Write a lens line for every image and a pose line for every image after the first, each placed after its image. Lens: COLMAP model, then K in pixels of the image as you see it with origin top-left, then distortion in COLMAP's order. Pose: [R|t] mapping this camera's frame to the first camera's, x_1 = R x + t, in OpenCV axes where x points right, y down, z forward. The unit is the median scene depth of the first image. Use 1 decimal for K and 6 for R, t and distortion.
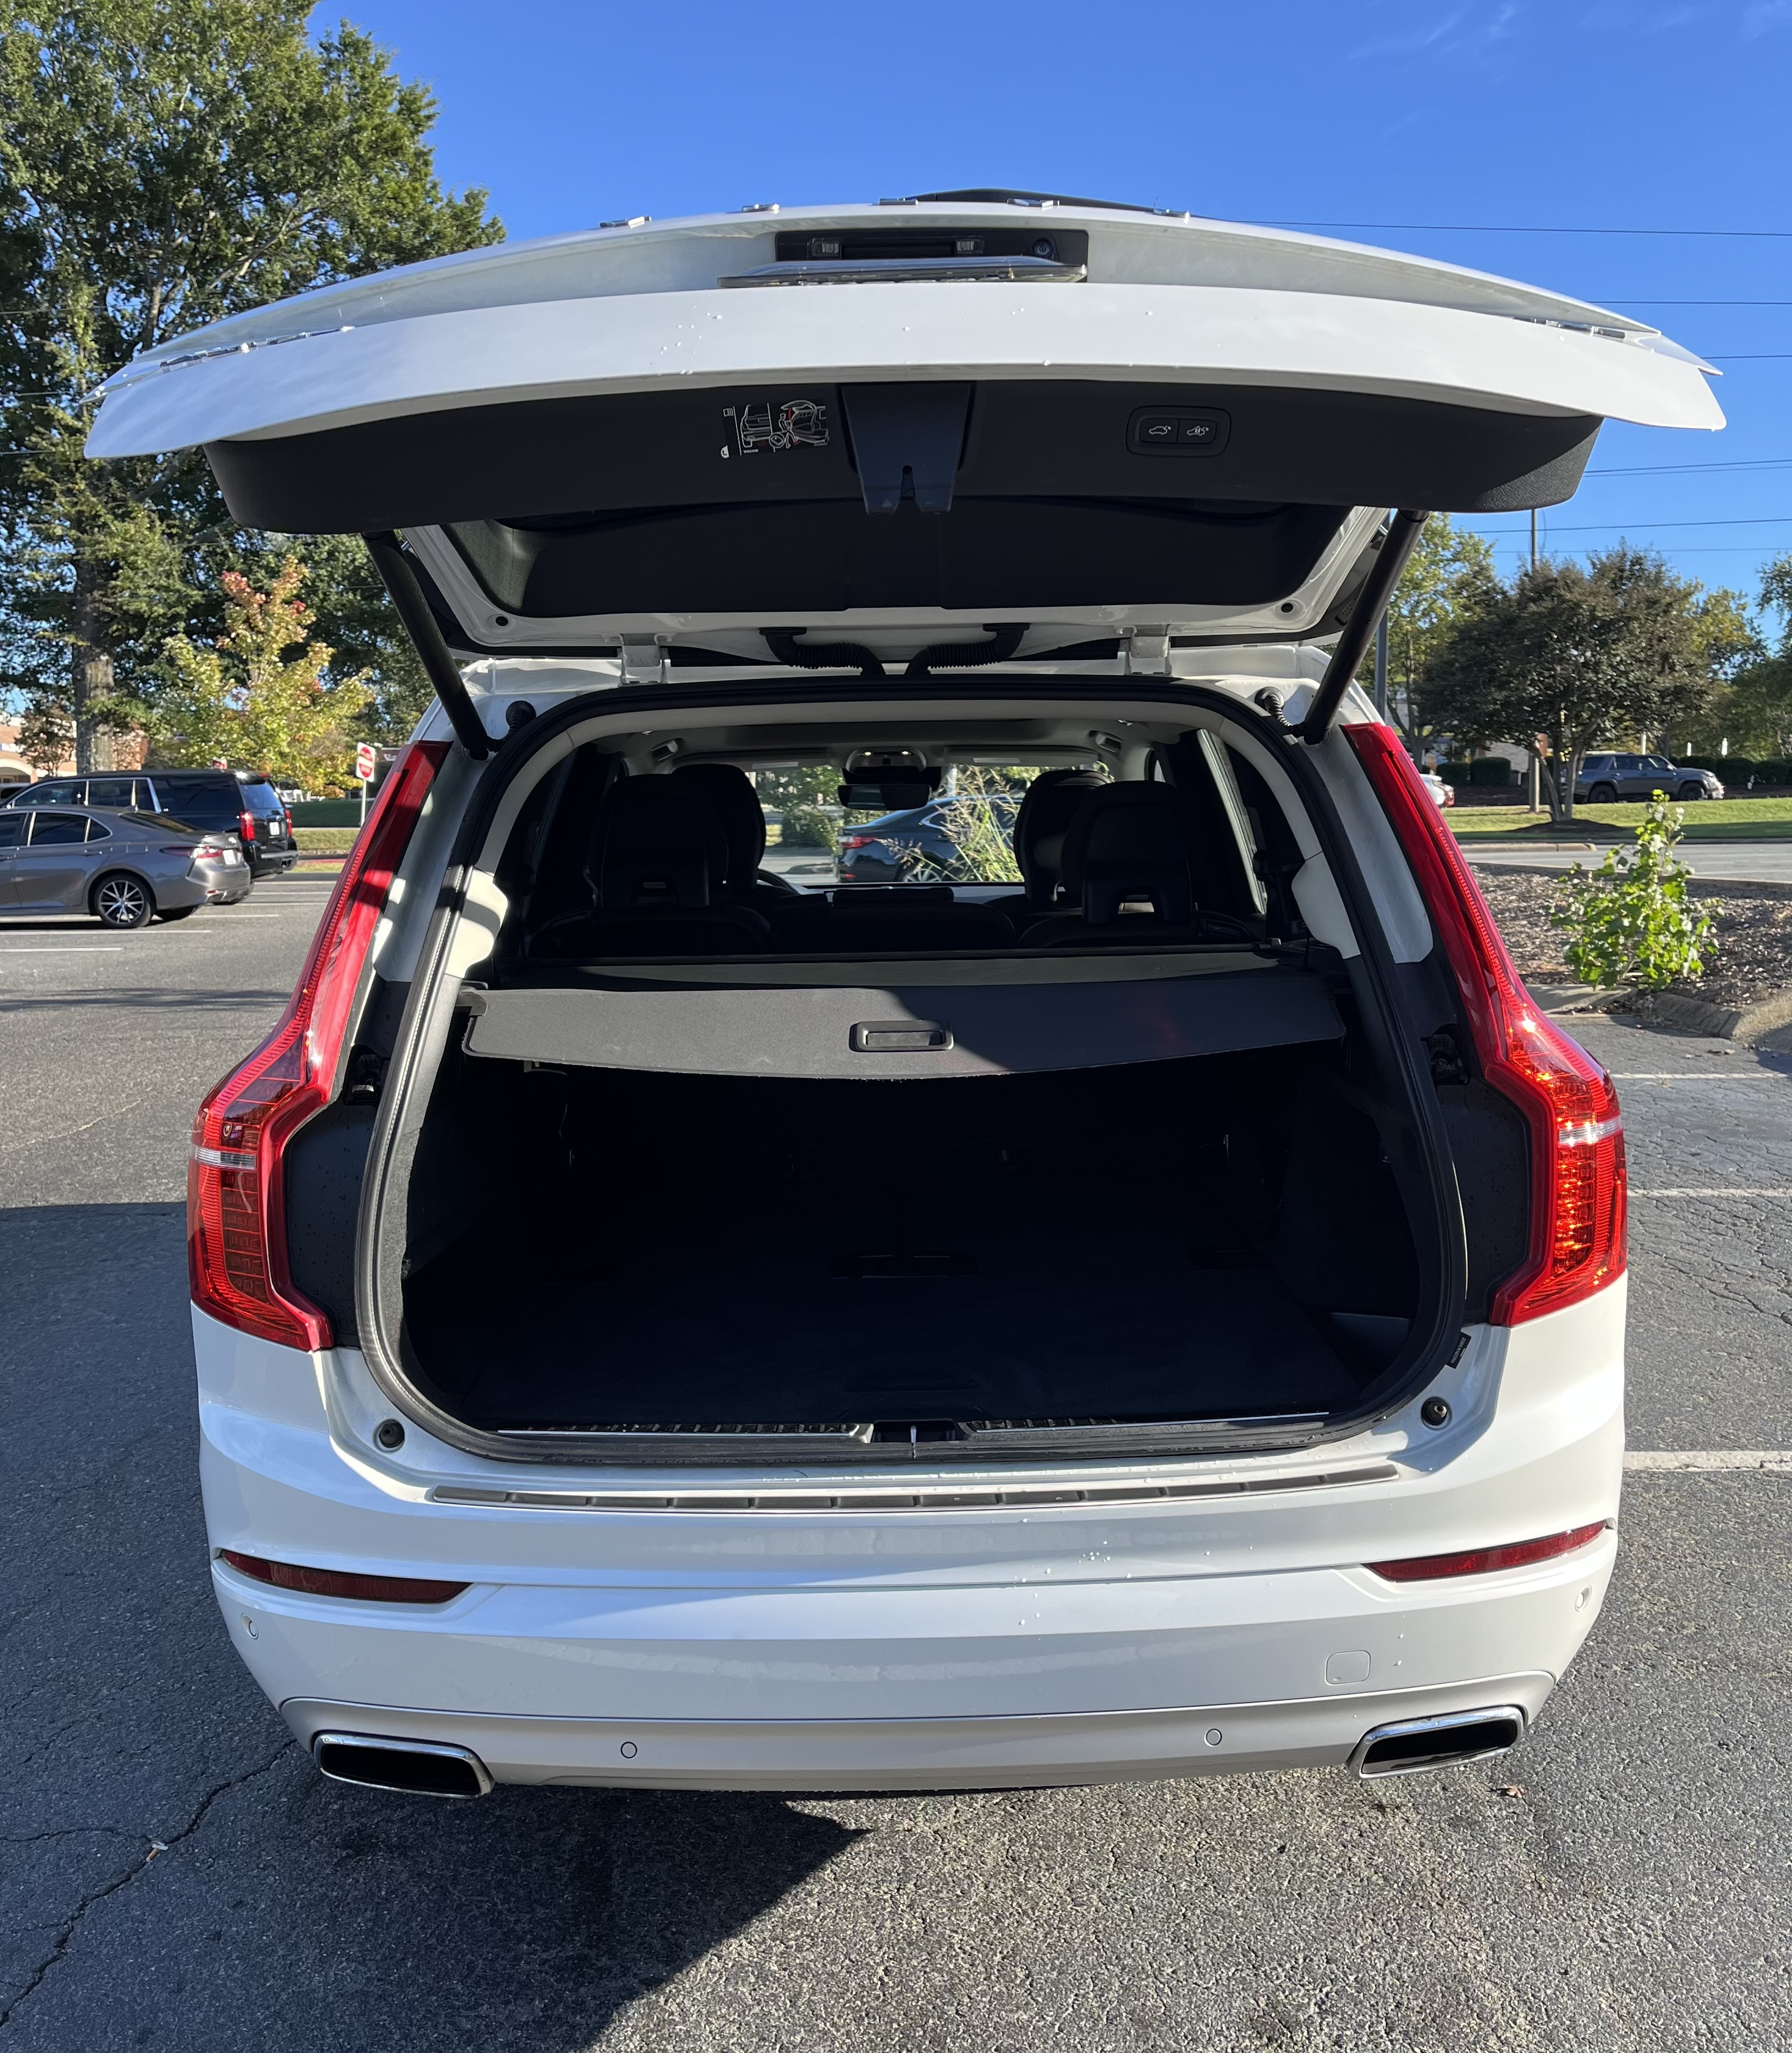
lens RADIAL K [[1920.3, 0, 900.8], [0, 1920.3, 1042.8], [0, 0, 1]] dist [0.082984, 0.000000]
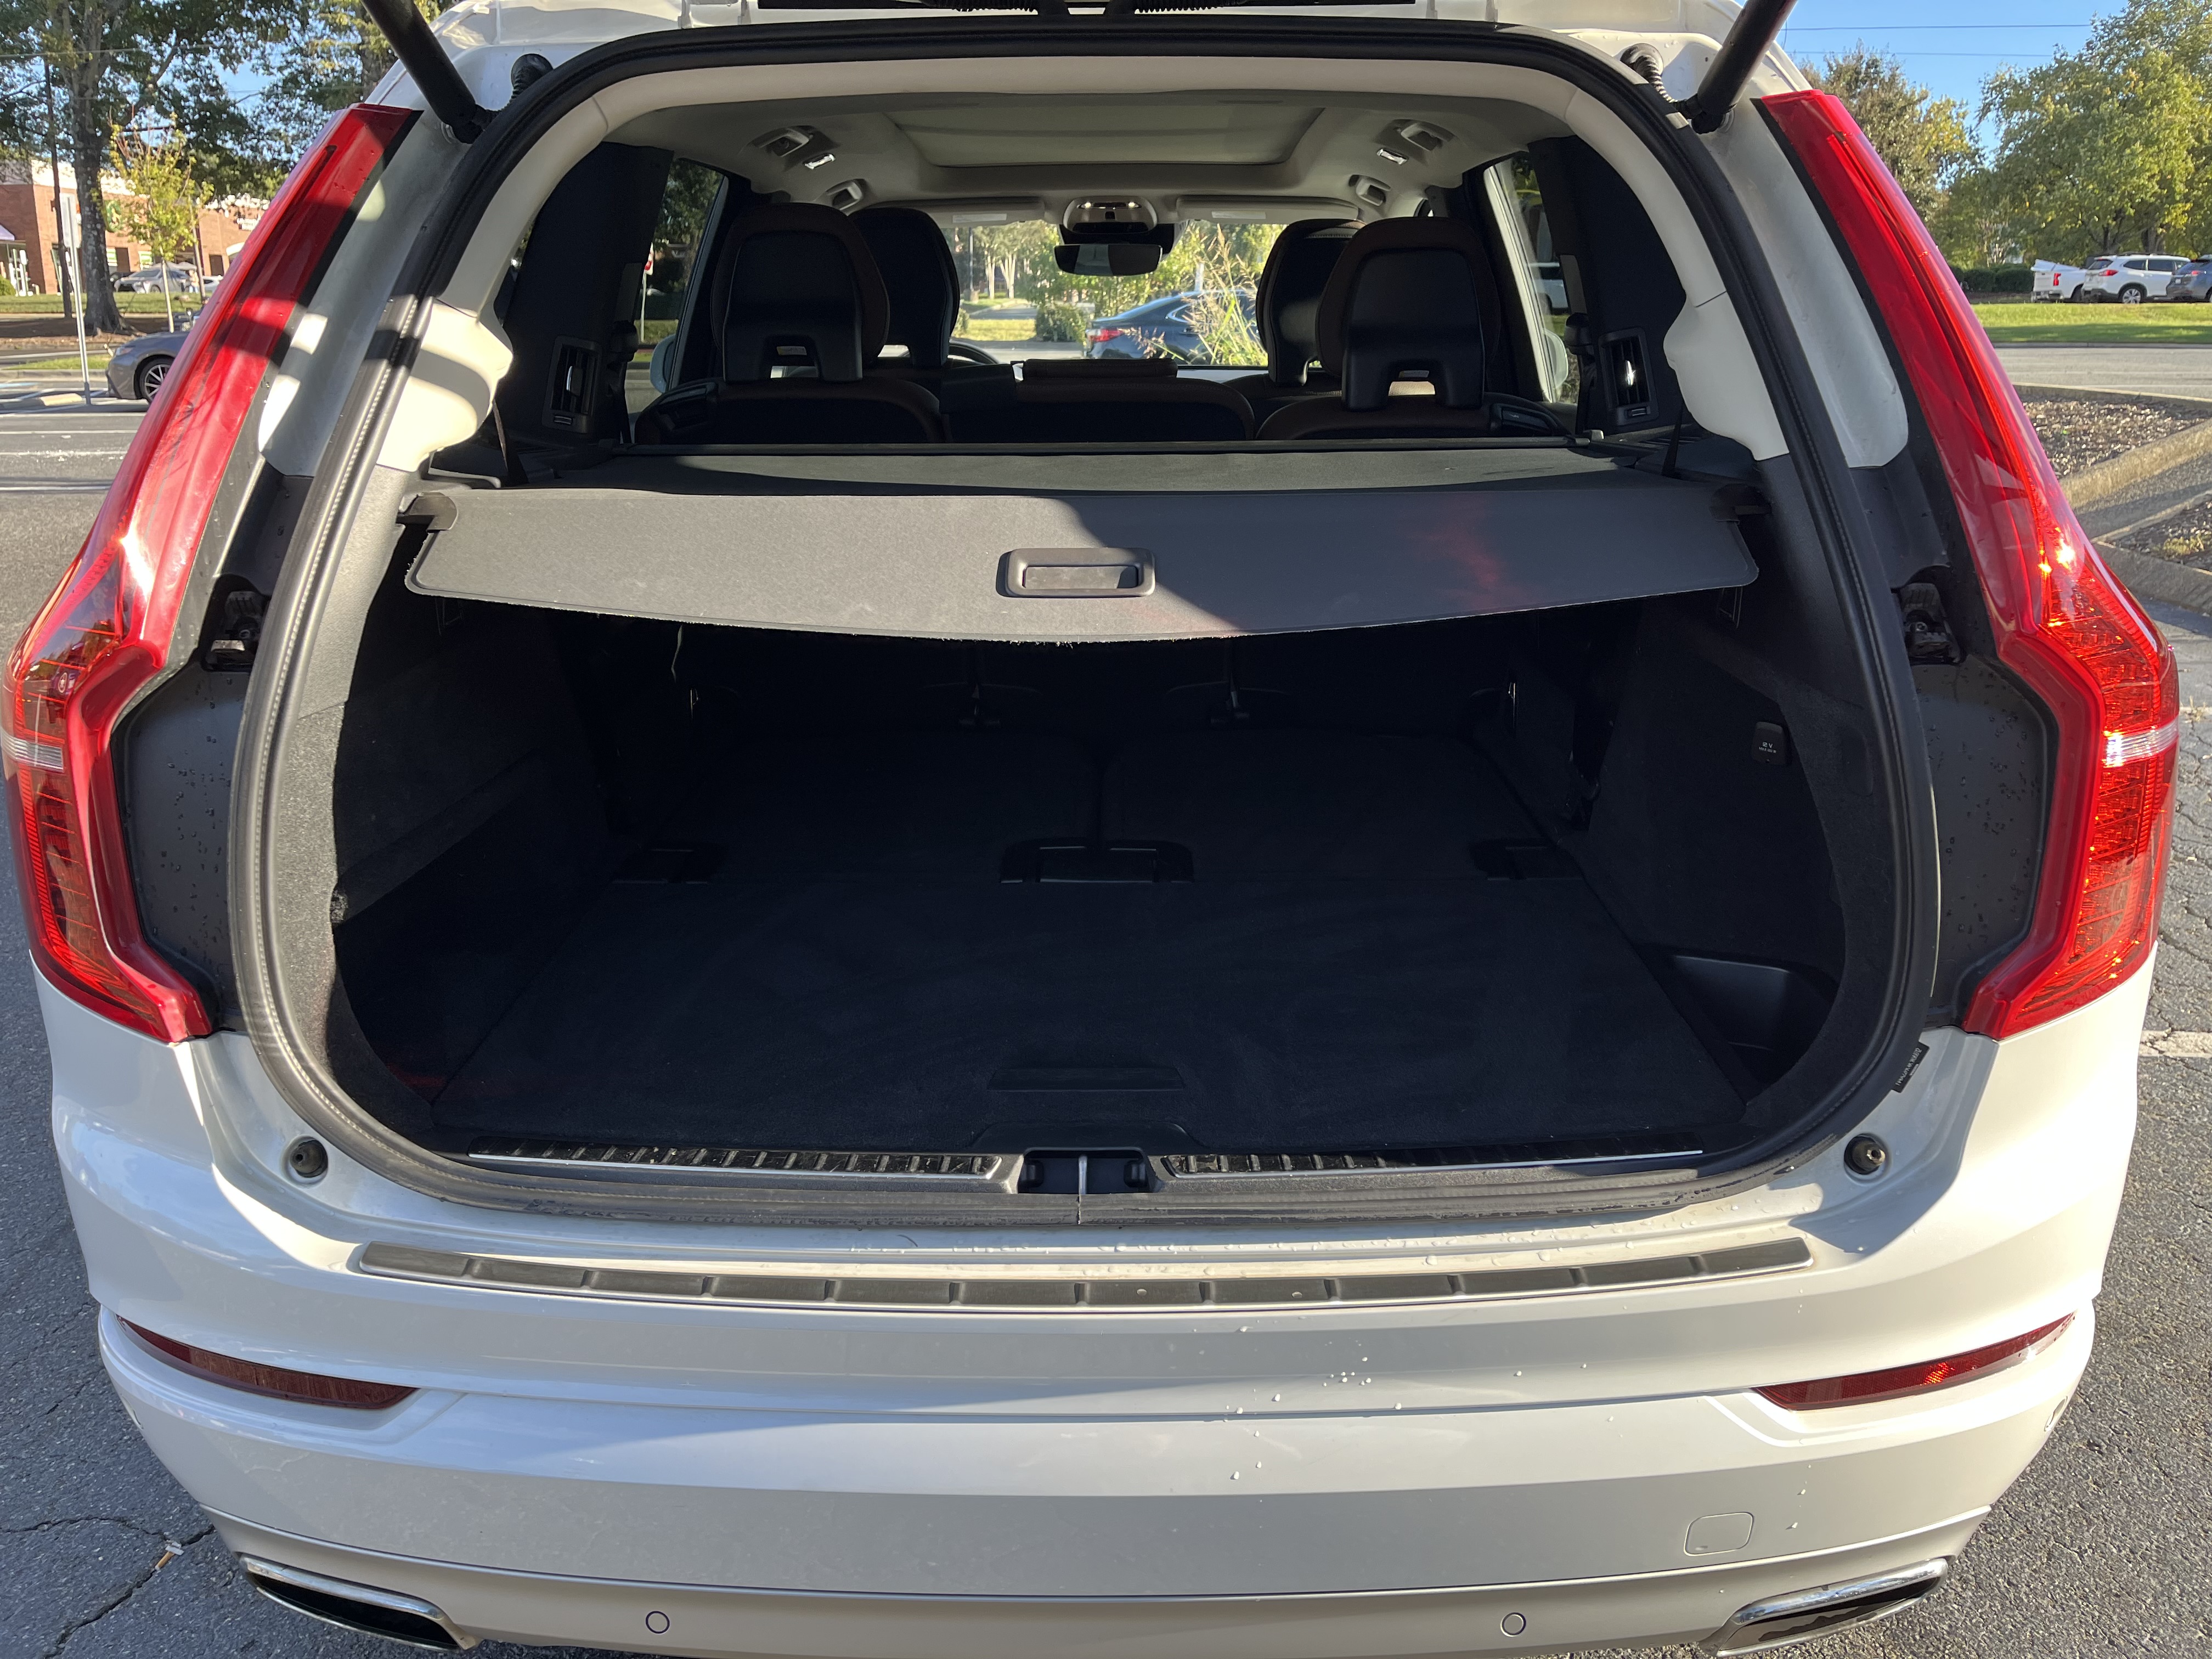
lens RADIAL K [[1745.1, 0, 1120.9], [0, 1745.1, 815.0], [0, 0, 1]] dist [0.052977, -0.059876]
pose [[0.999788, 0.015815, -0.013199, 0.024881], [-0.013498, 0.987002, 0.160143, -0.017383], [0.015560, -0.159930, 0.987006, 0.396119]]
